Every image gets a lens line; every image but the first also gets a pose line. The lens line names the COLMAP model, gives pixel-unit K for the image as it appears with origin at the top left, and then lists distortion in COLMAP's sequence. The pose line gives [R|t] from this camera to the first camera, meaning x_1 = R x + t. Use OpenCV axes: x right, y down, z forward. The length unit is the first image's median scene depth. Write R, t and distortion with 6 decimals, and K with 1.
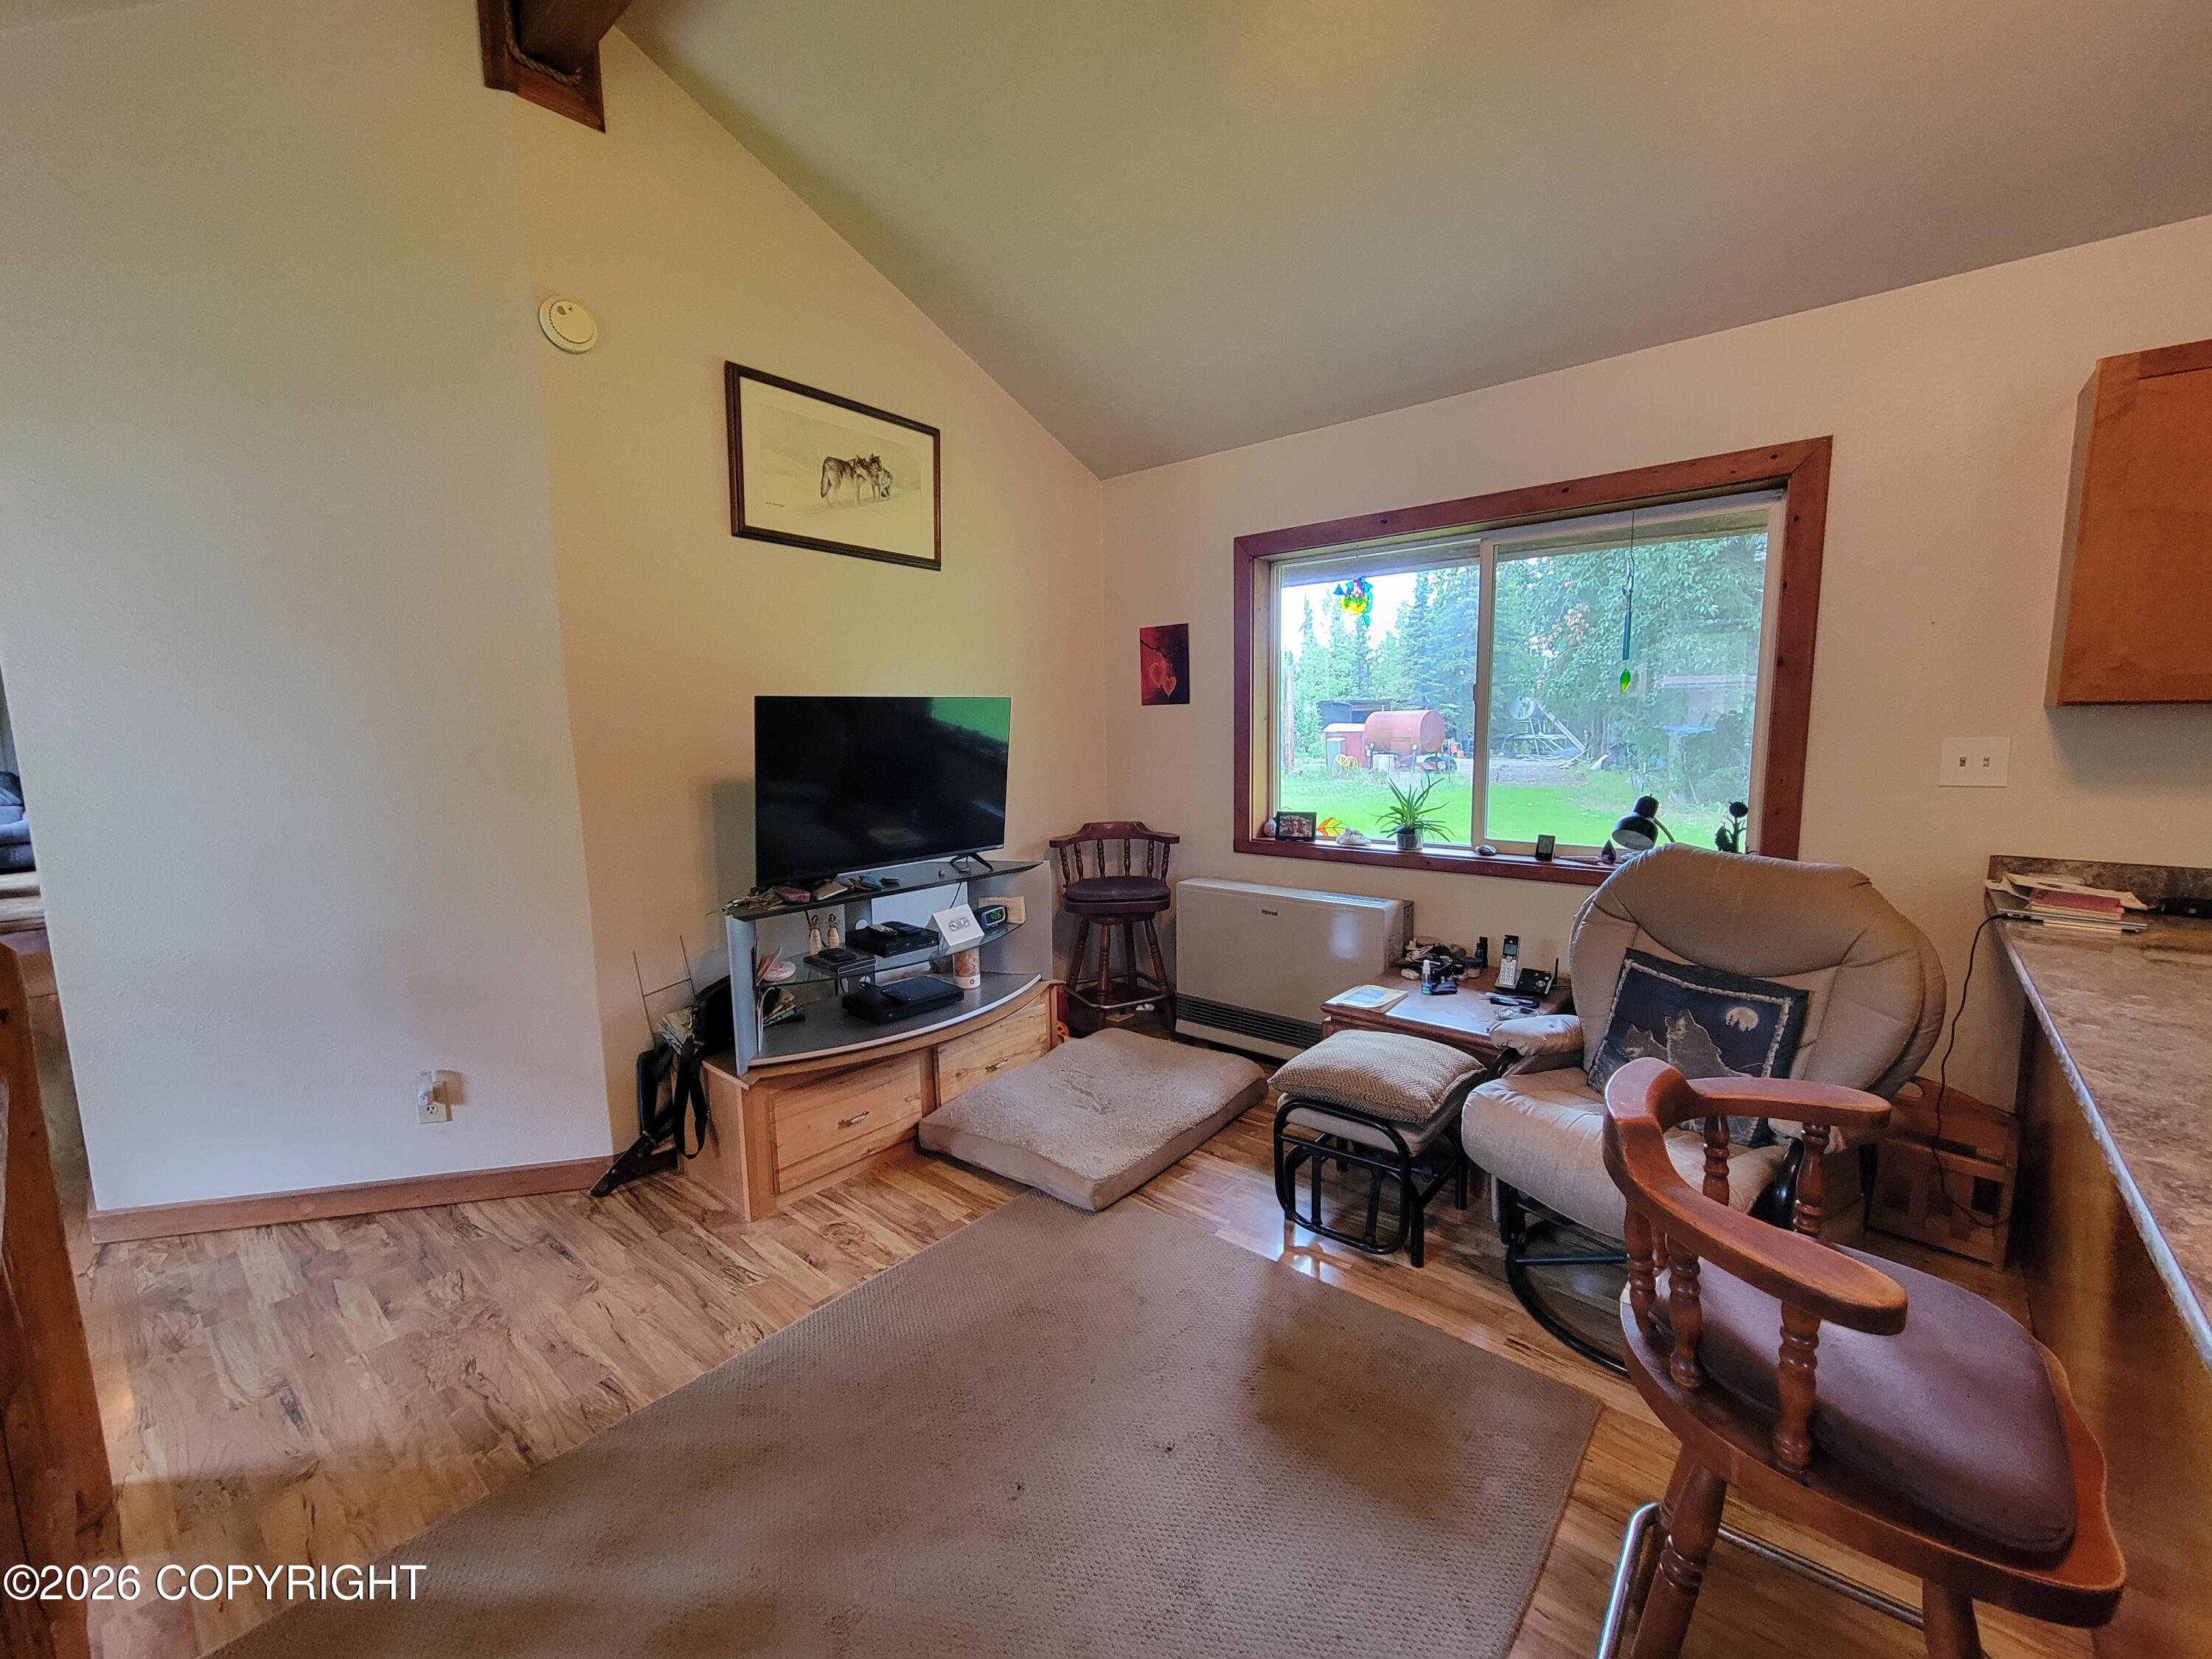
lens RADIAL K [[900.9, 0, 1106.0], [0, 900.9, 829.5], [0, 0, 1]] dist [-0.002102, -0.000209]
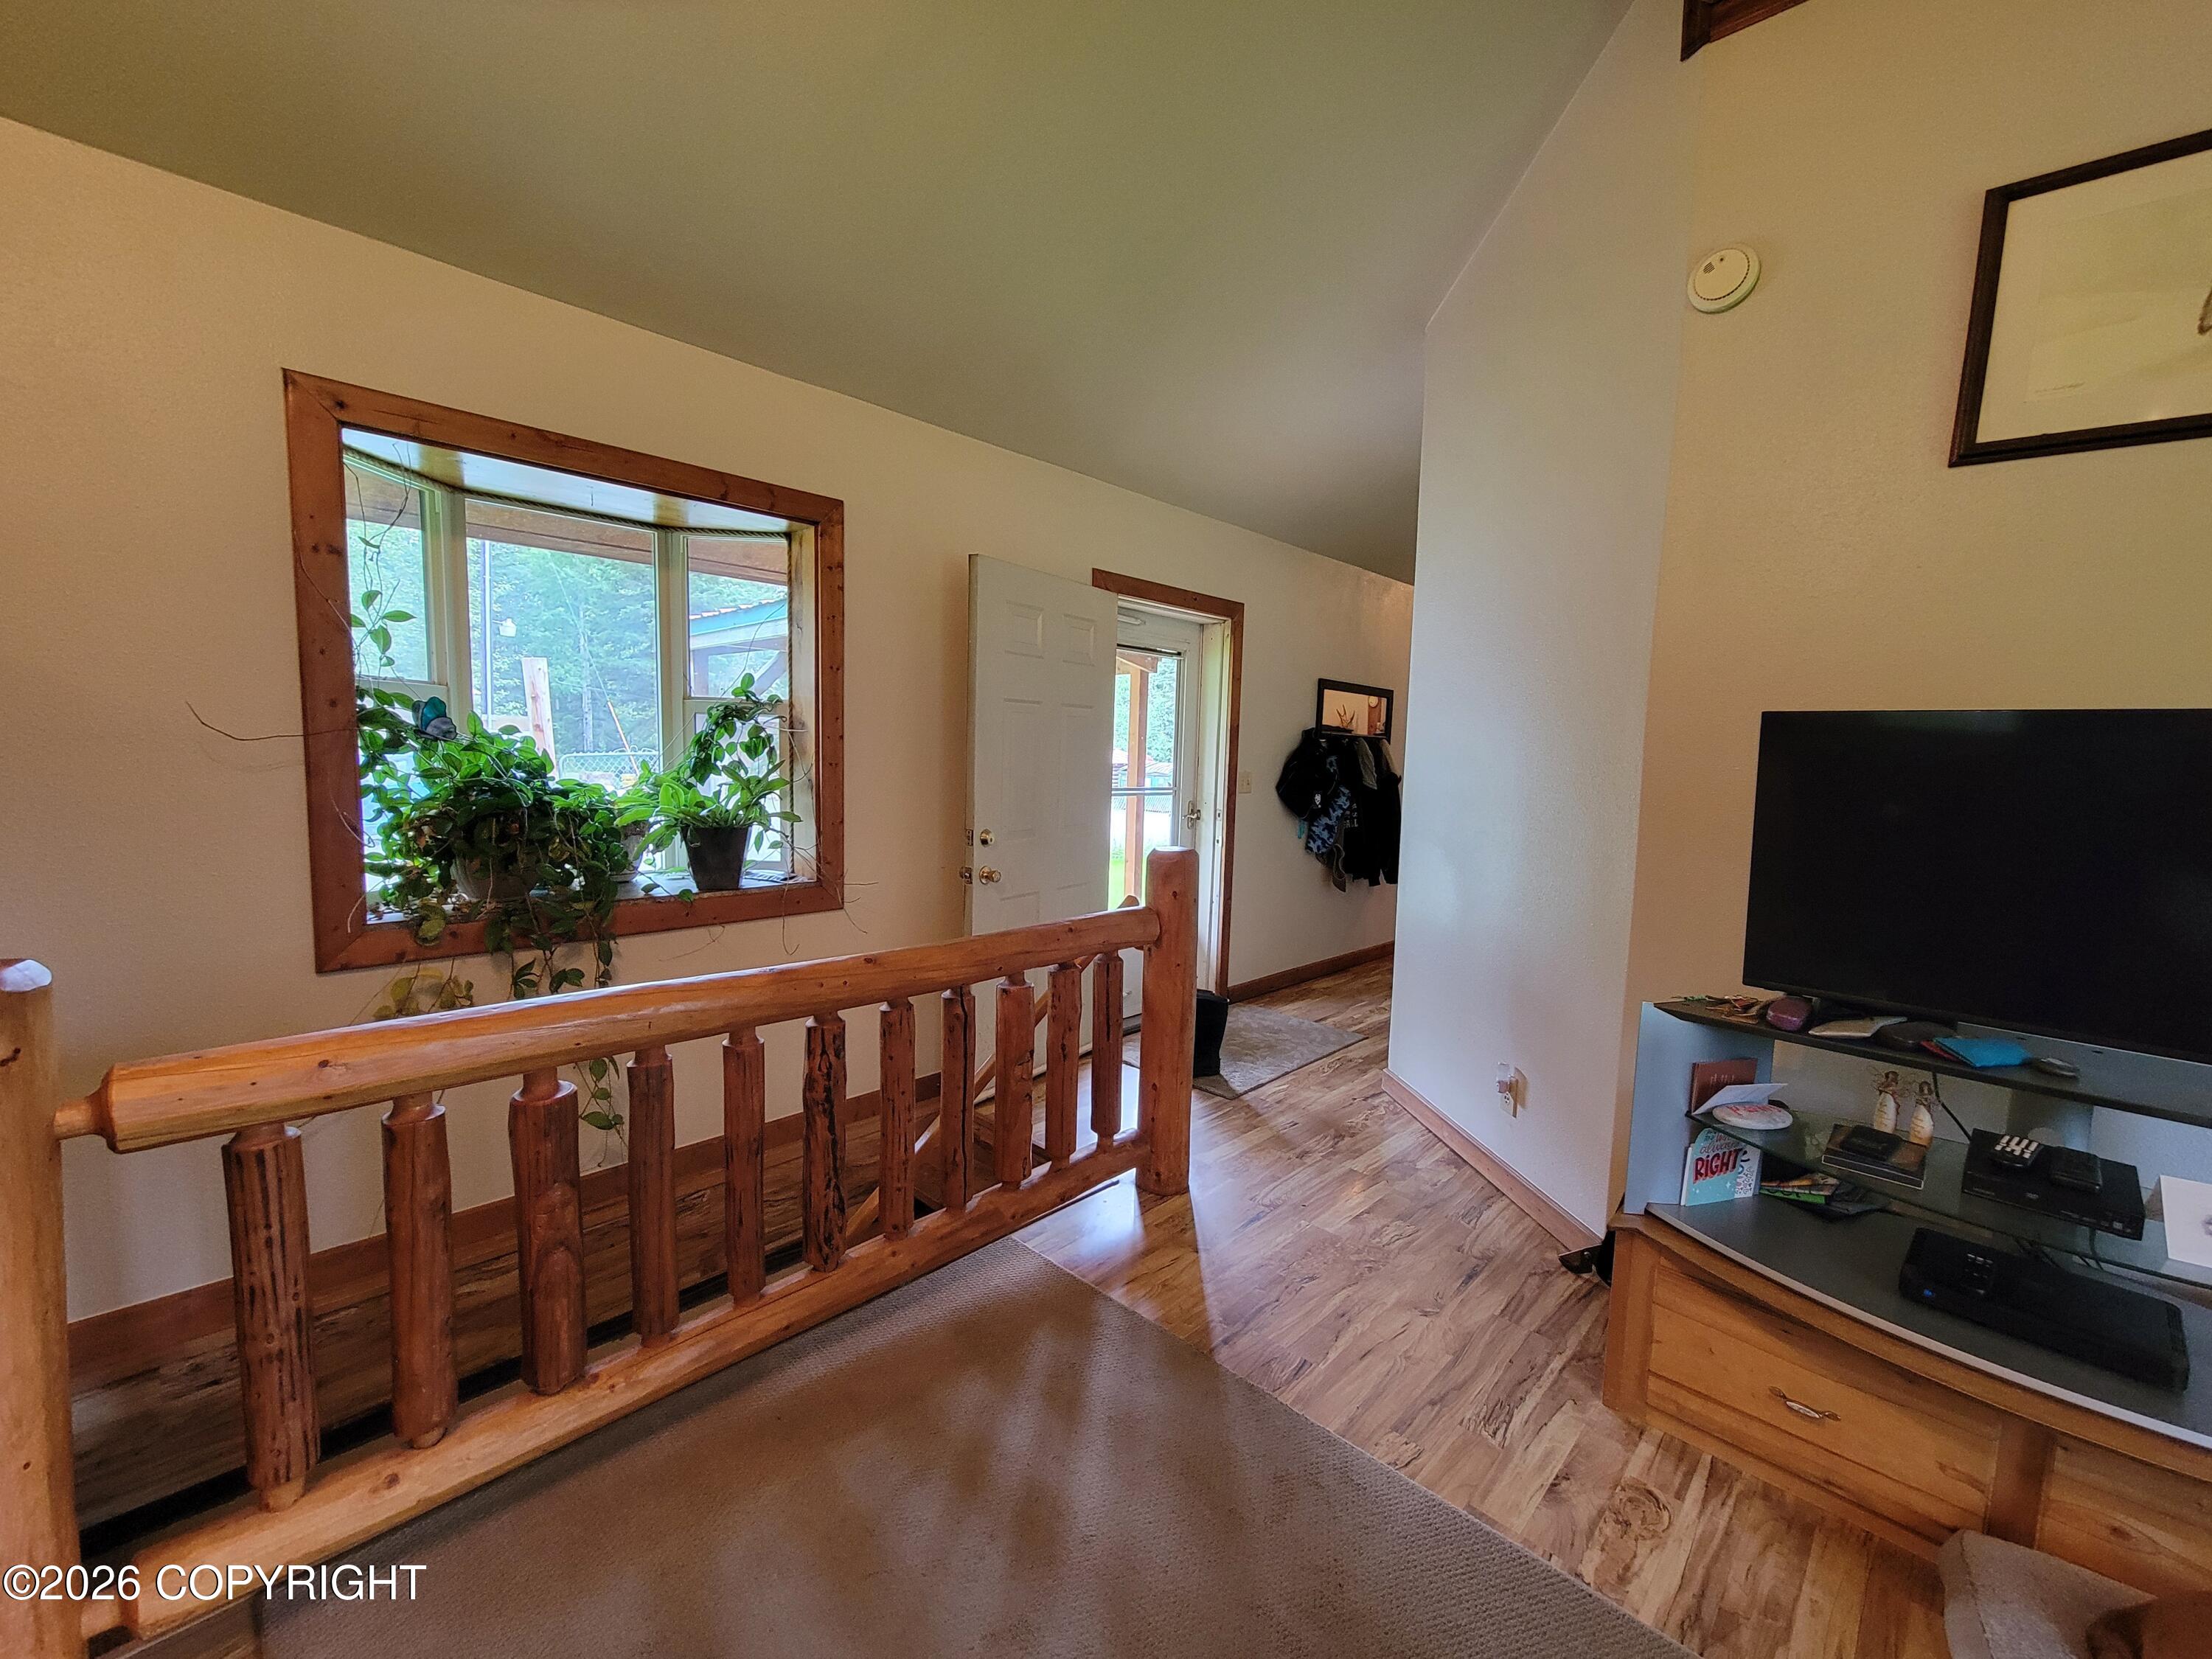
lens RADIAL K [[890.3, 0, 1106.0], [0, 890.3, 829.5], [0, 0, 1]] dist [0.000366, -0.000183]
pose [[-0.043031, 0.109480, -0.993057, 0.352787], [-0.156215, 0.981015, 0.114922, -0.064563], [0.986785, 0.160076, -0.025111, 0.596885]]
